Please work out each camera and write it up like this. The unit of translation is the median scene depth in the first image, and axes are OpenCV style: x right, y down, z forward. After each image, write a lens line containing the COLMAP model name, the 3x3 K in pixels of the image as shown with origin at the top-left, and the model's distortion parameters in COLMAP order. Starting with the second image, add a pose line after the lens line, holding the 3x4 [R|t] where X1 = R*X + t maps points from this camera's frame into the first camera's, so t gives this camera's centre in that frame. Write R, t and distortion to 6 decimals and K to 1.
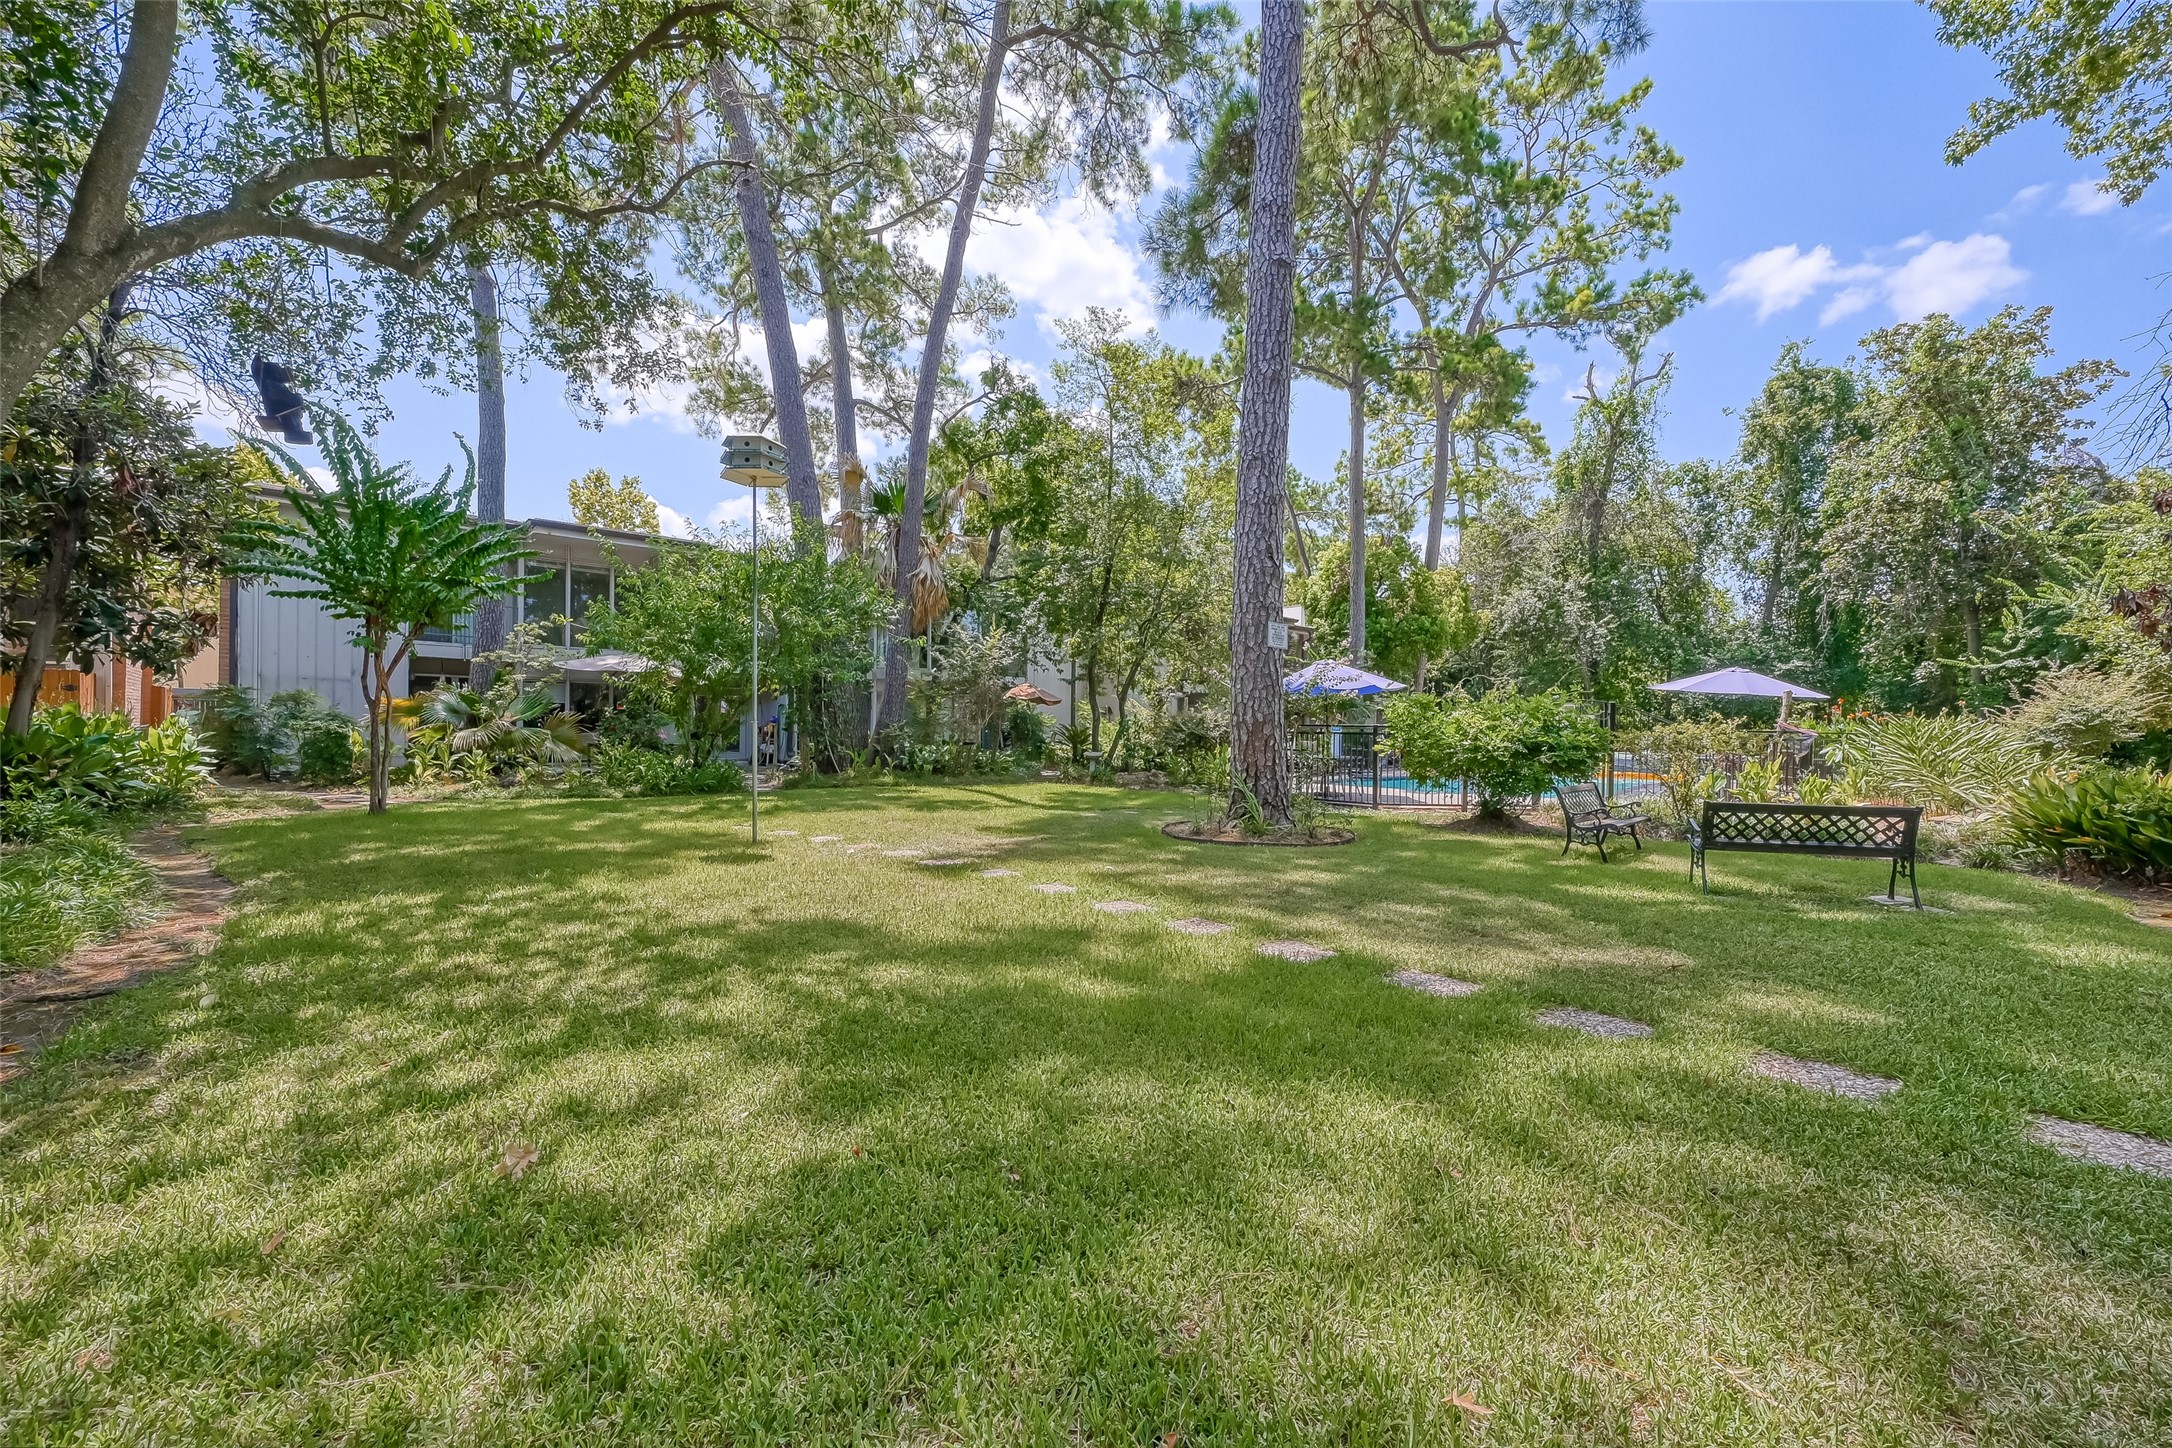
lens RADIAL K [[859.9, 0, 1098.0], [0, 859.9, 731.0], [0, 0, 1]] dist [-0.004459, -0.000205]
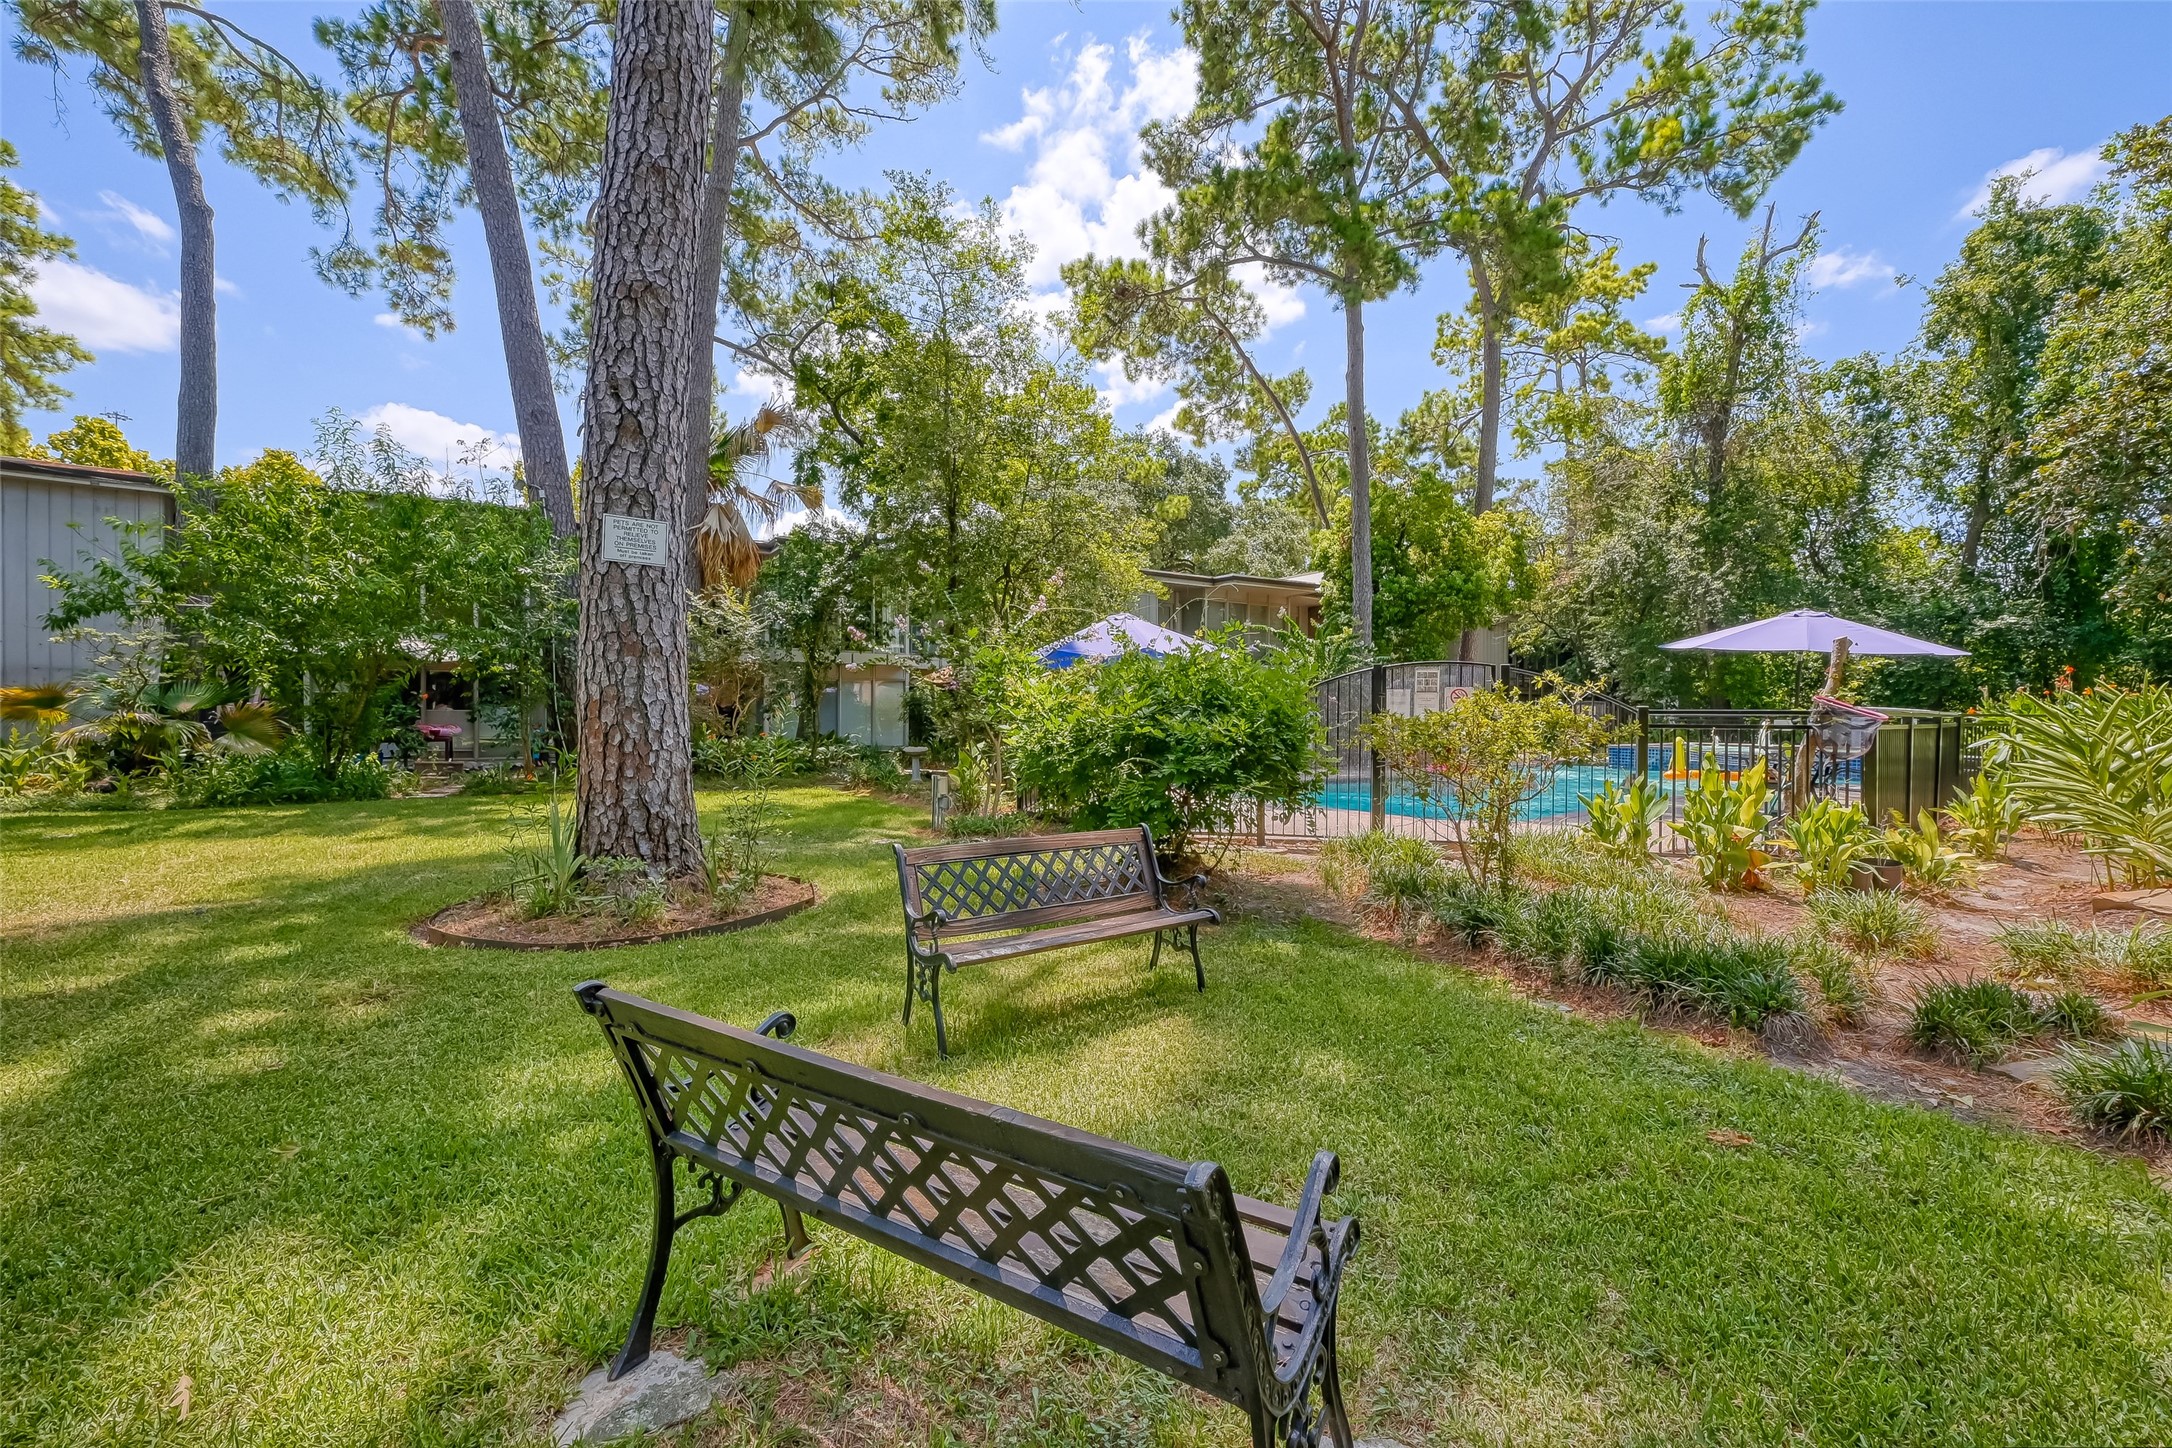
lens RADIAL K [[859.9, 0, 1076.0], [0, 859.9, 728.0], [0, 0, 1]] dist [-0.004459, -0.000205]
pose [[0.984125, -0.001875, -0.177465, 0.160600], [0.004149, 0.999914, 0.012443, 0.000666], [0.177426, -0.012982, 0.984048, 0.140076]]
